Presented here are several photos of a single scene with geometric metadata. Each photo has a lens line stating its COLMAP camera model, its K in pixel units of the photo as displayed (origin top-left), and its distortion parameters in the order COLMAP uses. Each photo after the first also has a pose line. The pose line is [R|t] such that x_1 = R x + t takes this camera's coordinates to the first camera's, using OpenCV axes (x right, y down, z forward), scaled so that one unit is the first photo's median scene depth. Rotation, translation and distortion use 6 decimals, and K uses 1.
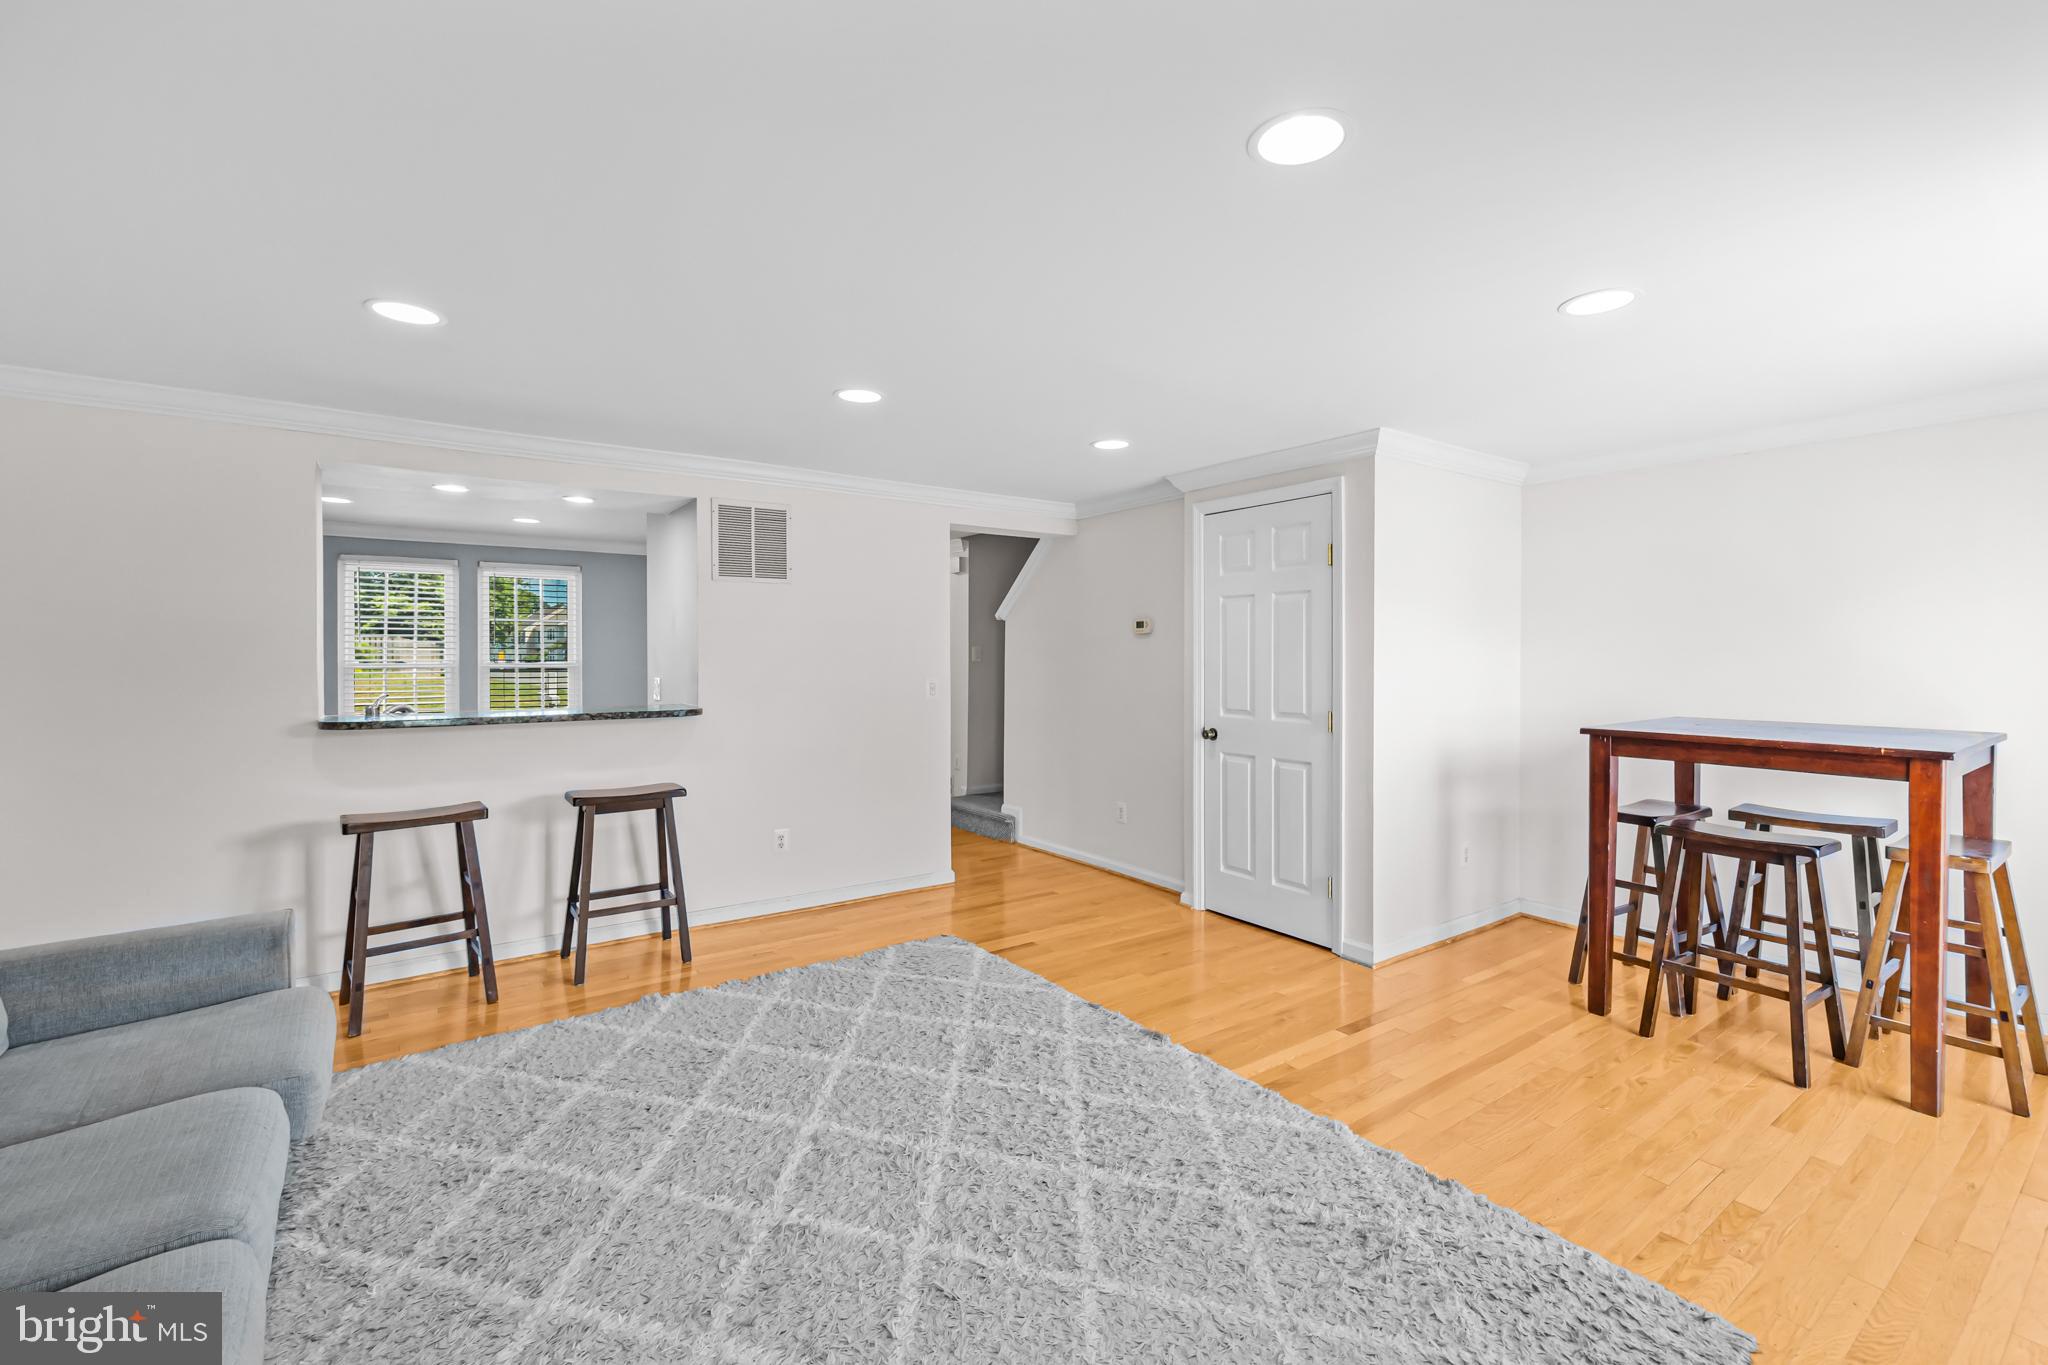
lens RADIAL K [[870.2, 0, 1046.7], [0, 870.2, 662.5], [0, 0, 1]] dist [-0.004115, 0.000943]
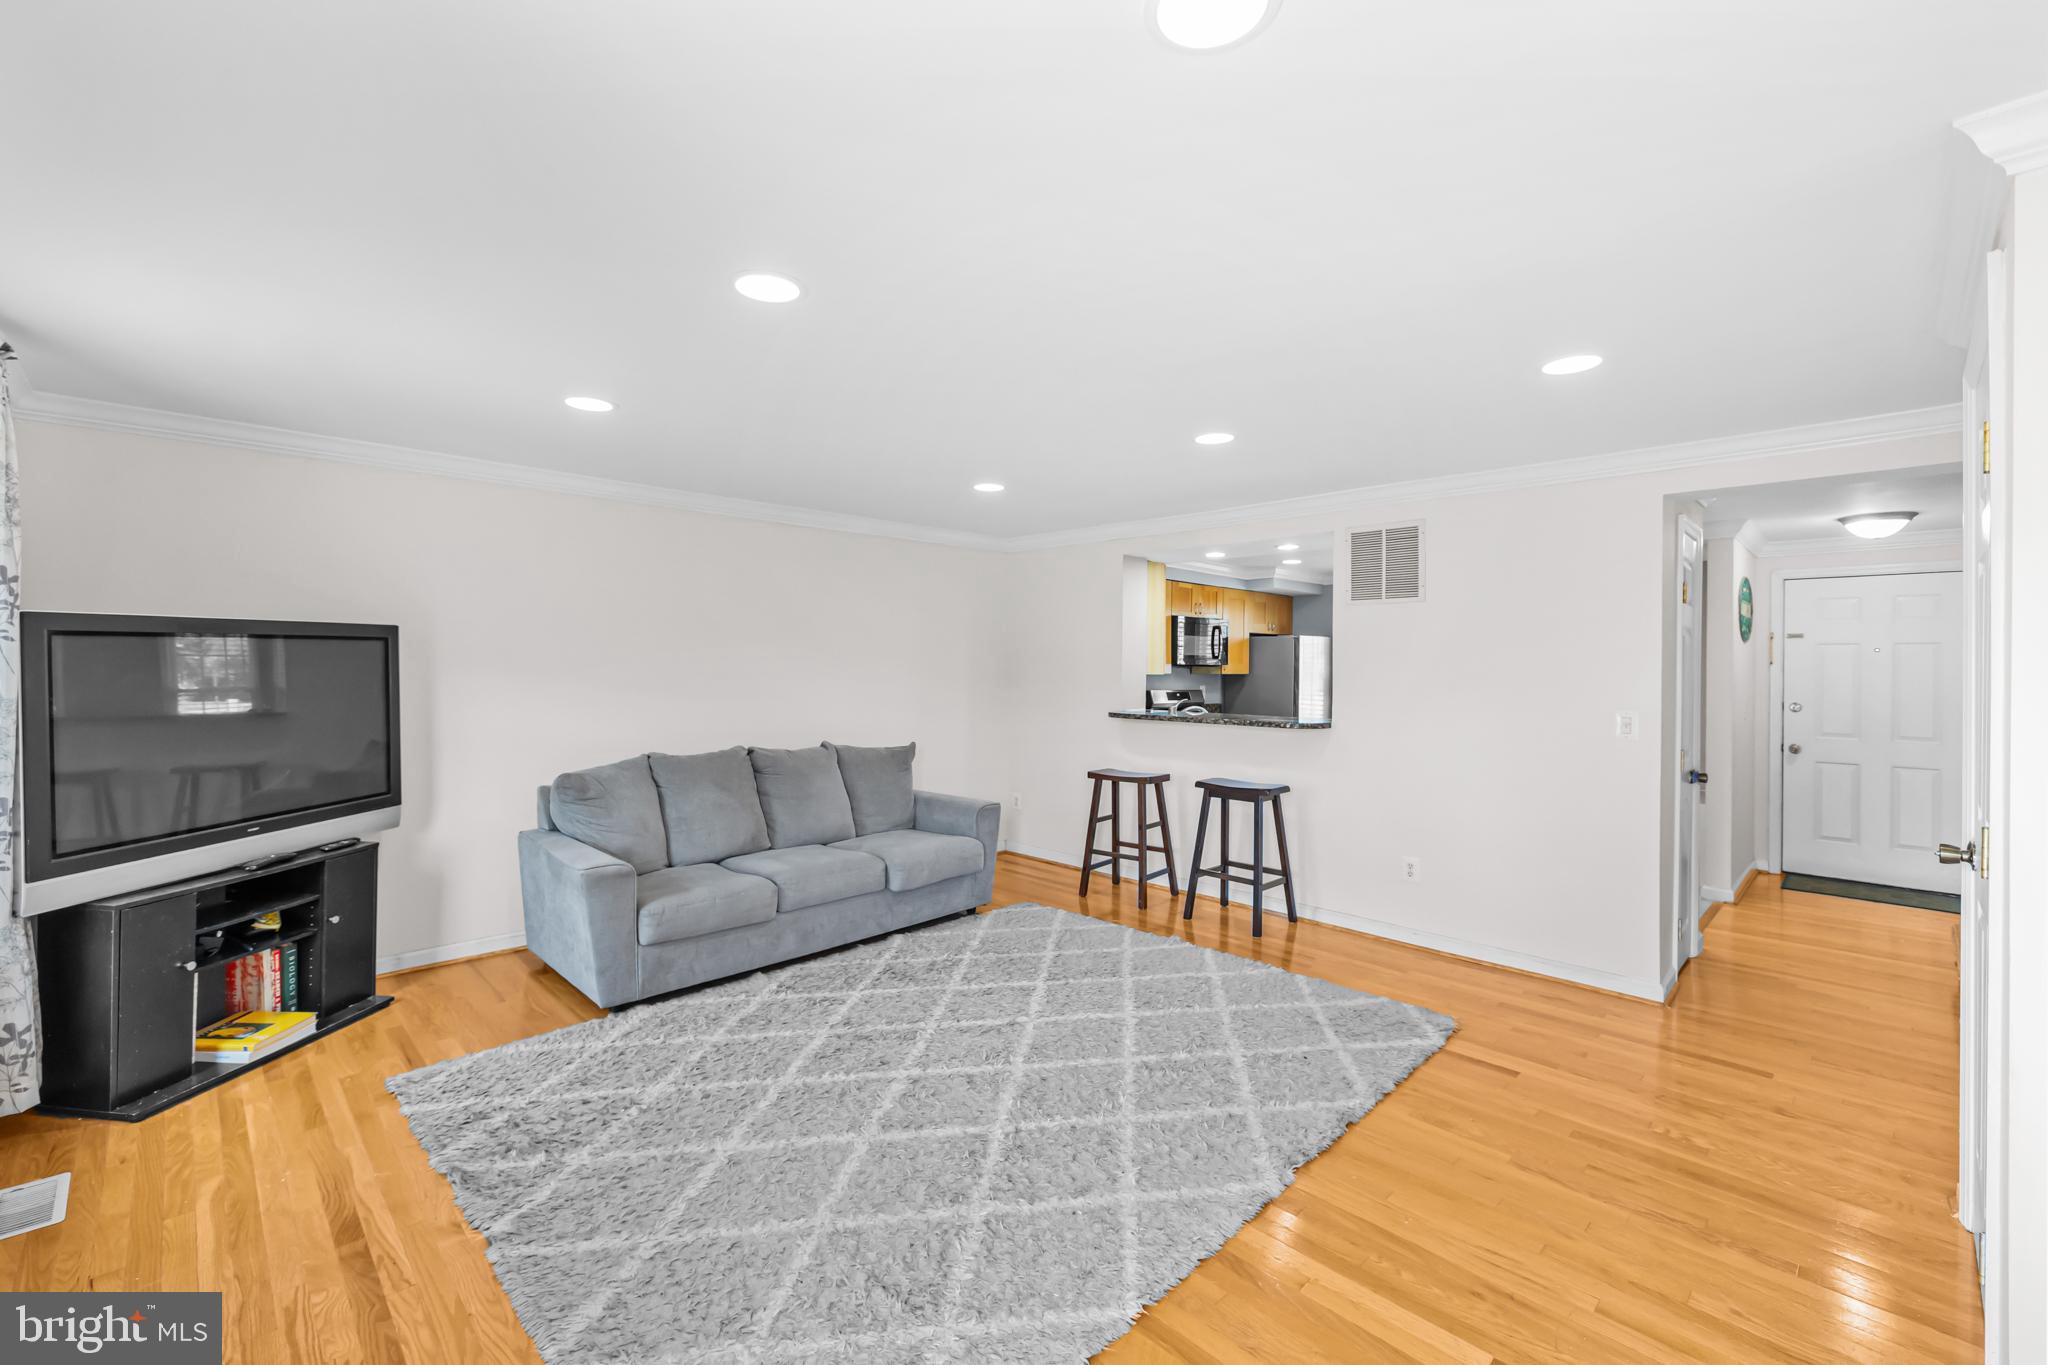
lens RADIAL K [[870.2, 0, 1007.6], [0, 870.2, 667.1], [0, 0, 1]] dist [-0.004115, 0.000943]
pose [[0.133760, 0.001599, -0.991012, 0.657295], [-0.023077, 0.999733, -0.001502, -0.007669], [0.990745, 0.023071, 0.133761, 0.476087]]
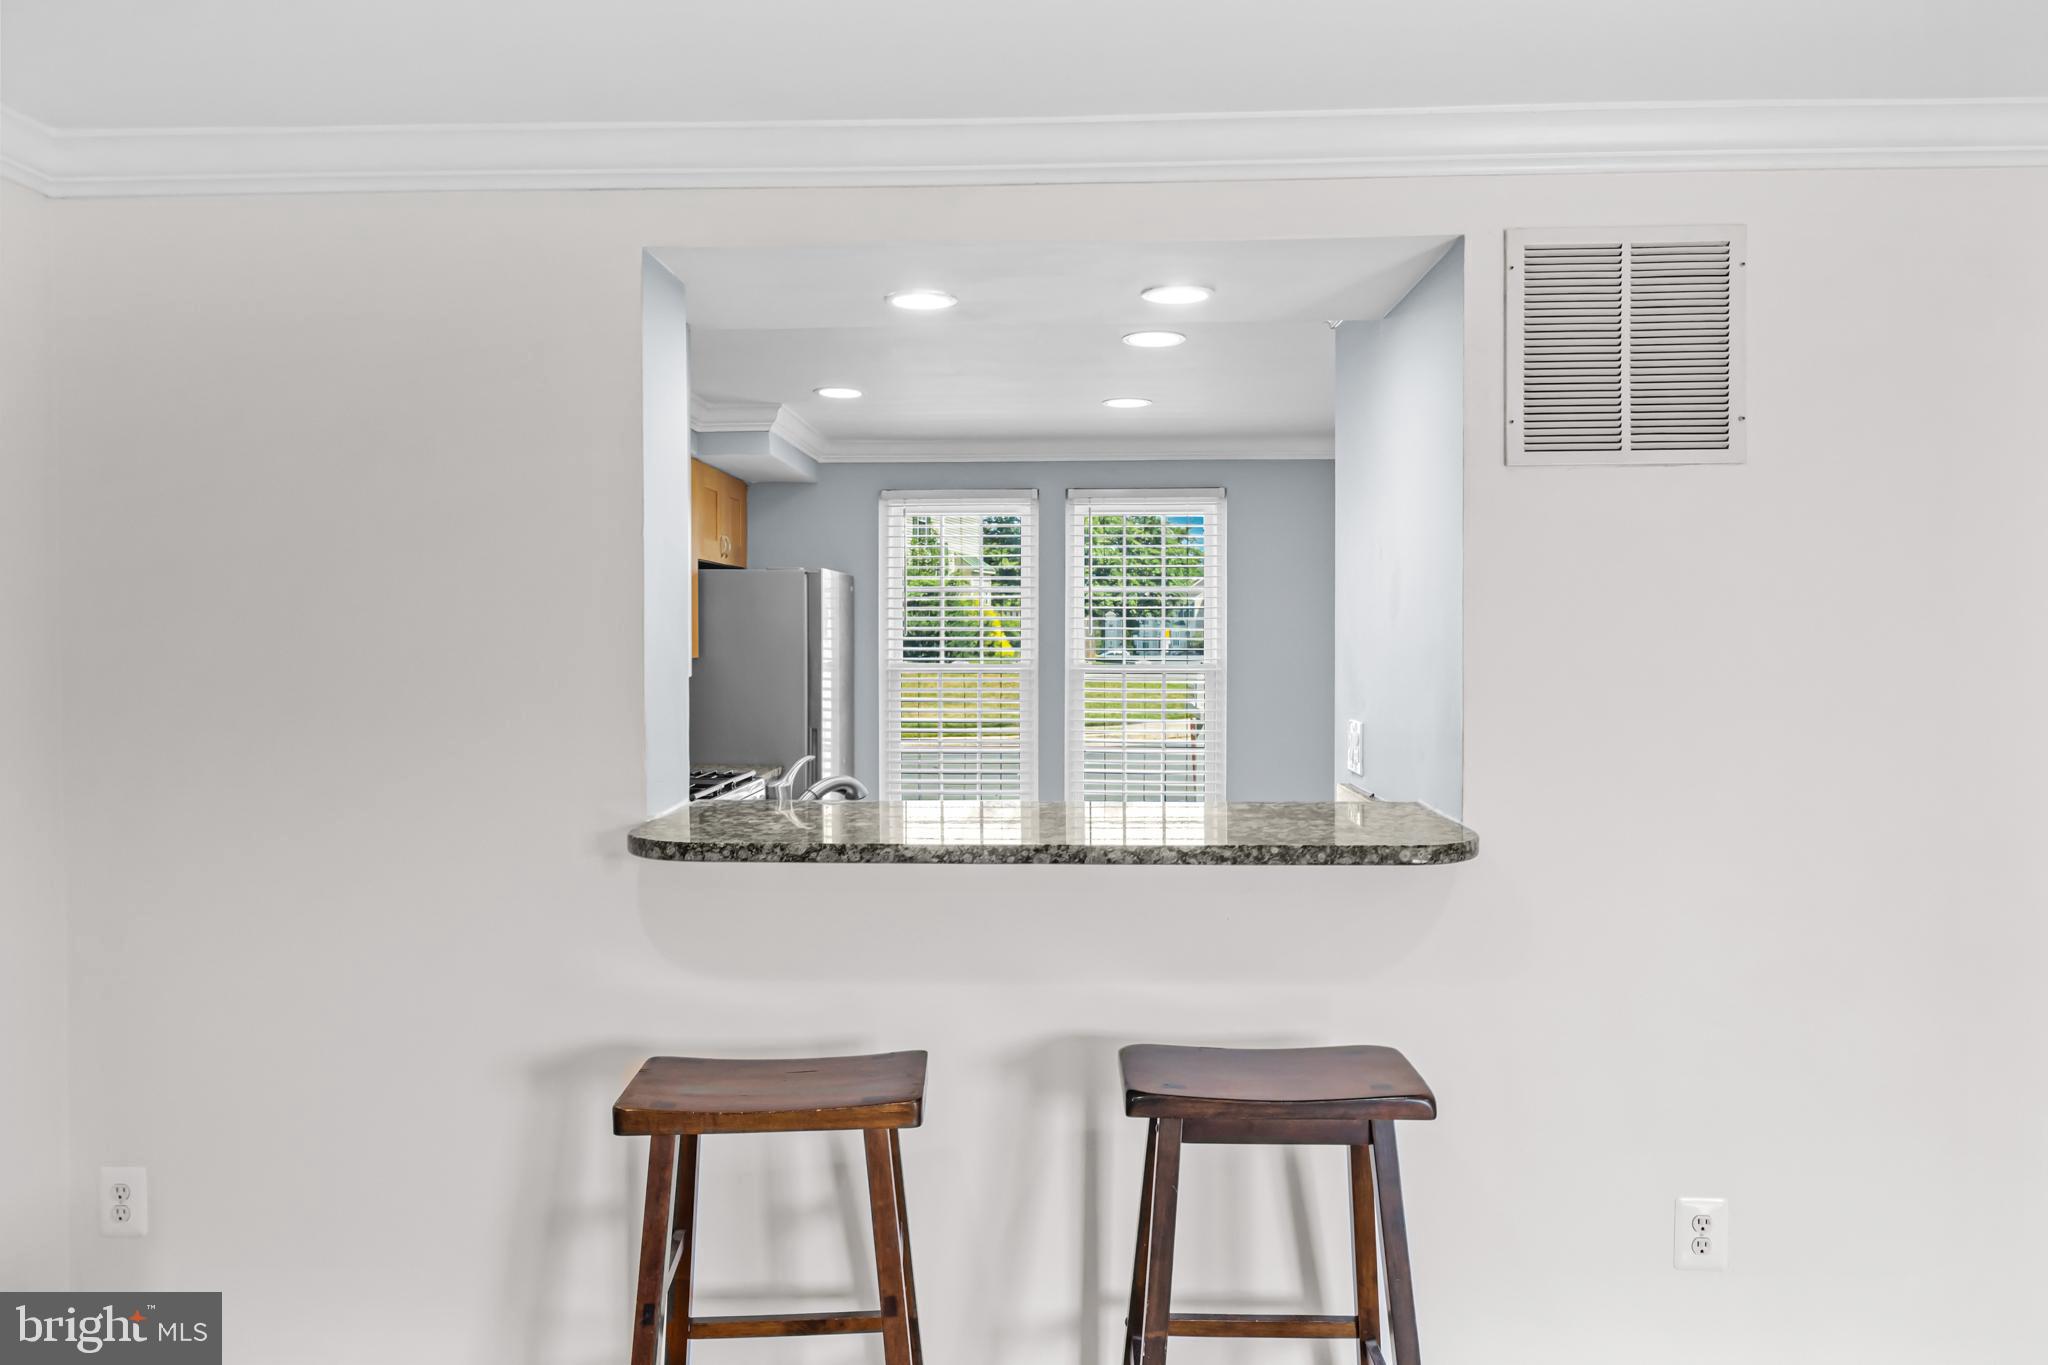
lens RADIAL K [[1308.9, 0, 998.7], [0, 1308.9, 655.8], [0, 0, 1]] dist [0.006957, 0.002515]
pose [[0.774619, 0.011929, -0.632315, -0.220916], [-0.005113, 0.999908, 0.012601, -0.025348], [0.632407, -0.006528, 0.774609, 0.489148]]
